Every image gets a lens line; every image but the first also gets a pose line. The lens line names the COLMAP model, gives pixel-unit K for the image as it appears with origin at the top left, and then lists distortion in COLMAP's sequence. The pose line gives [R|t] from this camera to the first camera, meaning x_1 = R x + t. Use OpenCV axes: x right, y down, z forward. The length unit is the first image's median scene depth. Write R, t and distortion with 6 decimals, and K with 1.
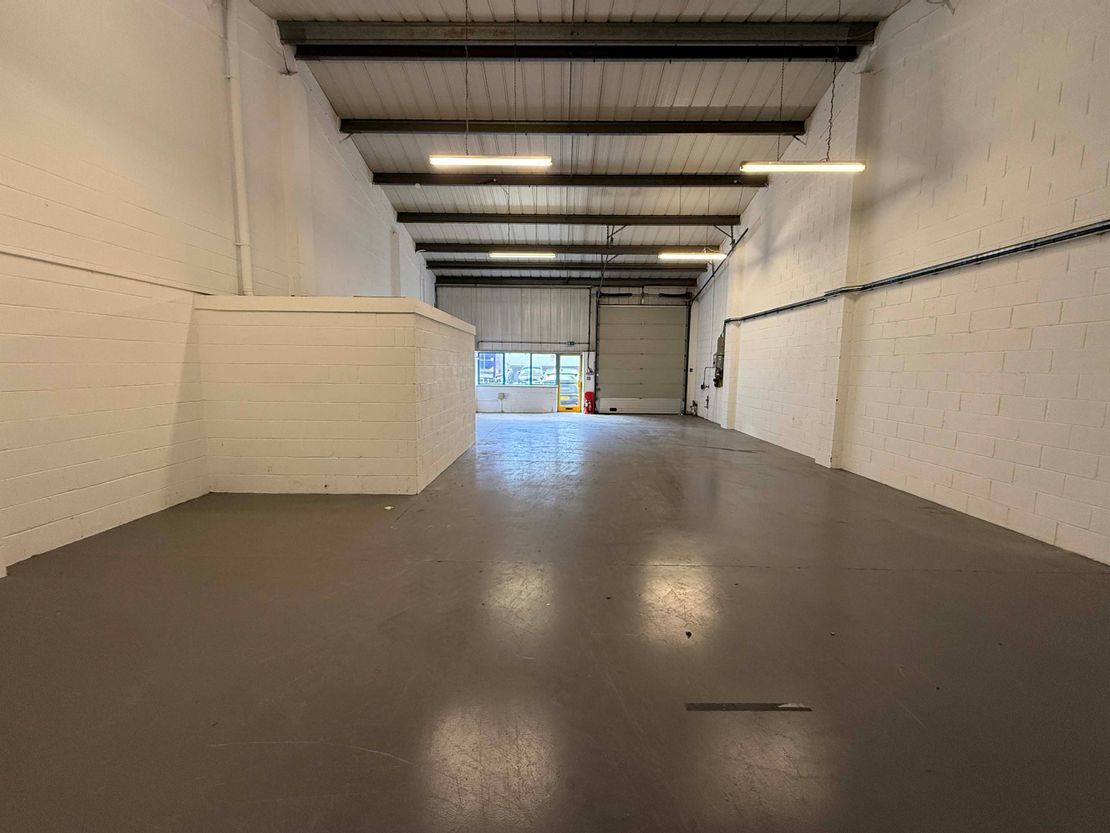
lens RADIAL K [[442.9, 0, 554.2], [0, 442.9, 415.1], [0, 0, 1]] dist [0.000177, 0.000010]
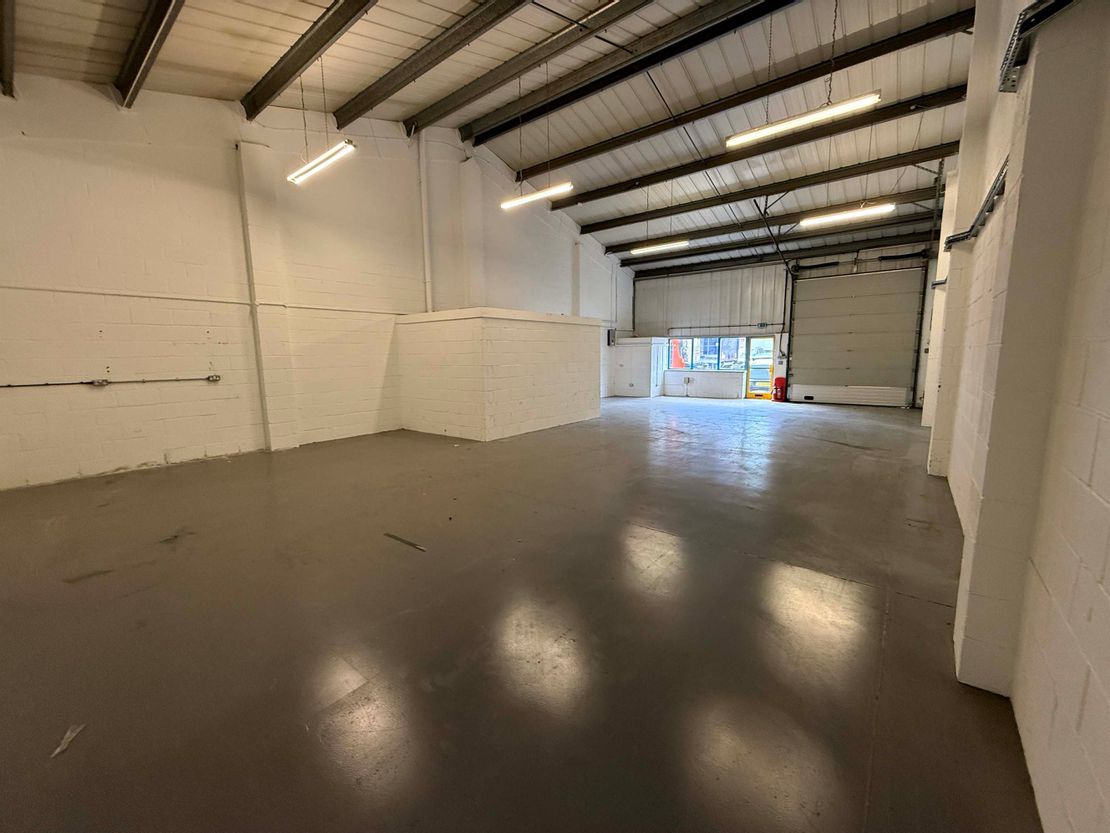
lens RADIAL K [[442.9, 0, 554.0], [0, 442.9, 415.8], [0, 0, 1]] dist [0.000177, 0.000010]
pose [[0.788486, 0.065481, -0.611557, 0.278019], [-0.046849, 0.997822, 0.046437, 0.005785], [0.613266, -0.007964, 0.789837, -0.006089]]
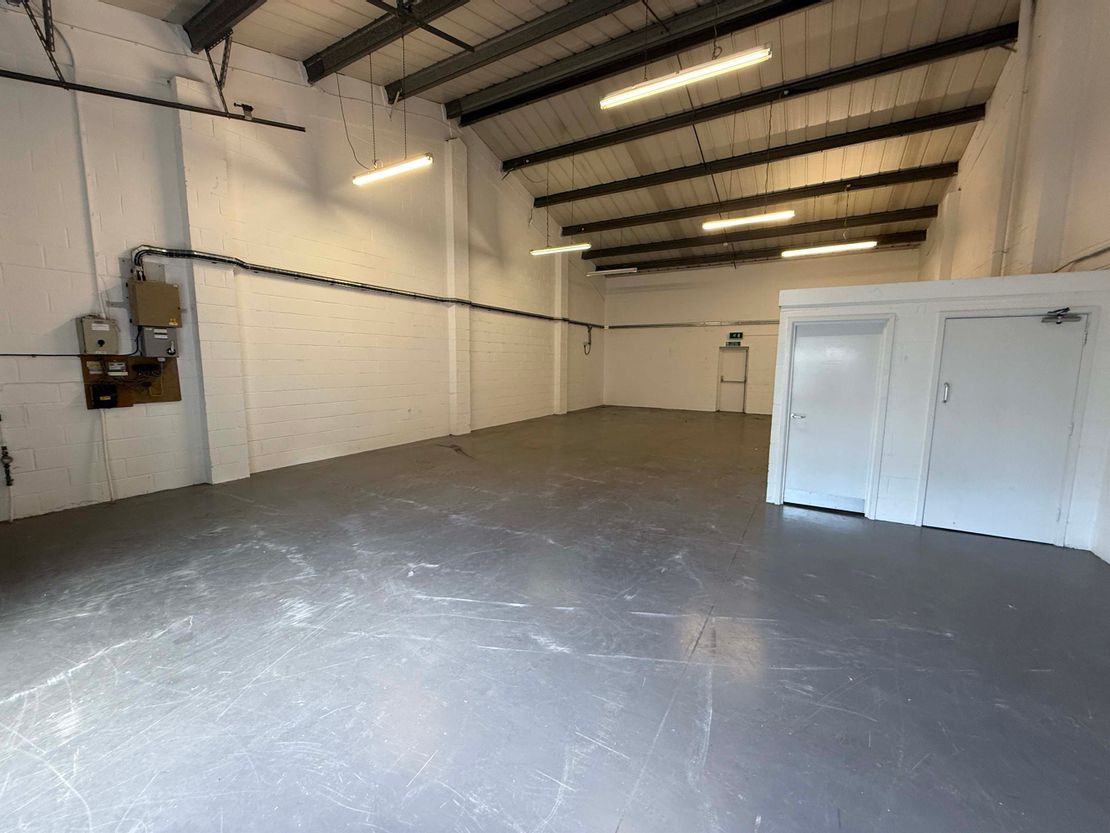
lens RADIAL K [[442.9, 0, 553.1], [0, 442.9, 416.9], [0, 0, 1]] dist [0.000177, 0.000010]
pose [[0.874160, 0.049747, -0.483084, 0.153073], [-0.044367, 0.998760, 0.022566, 0.001343], [0.483608, 0.001707, 0.875283, -0.001687]]
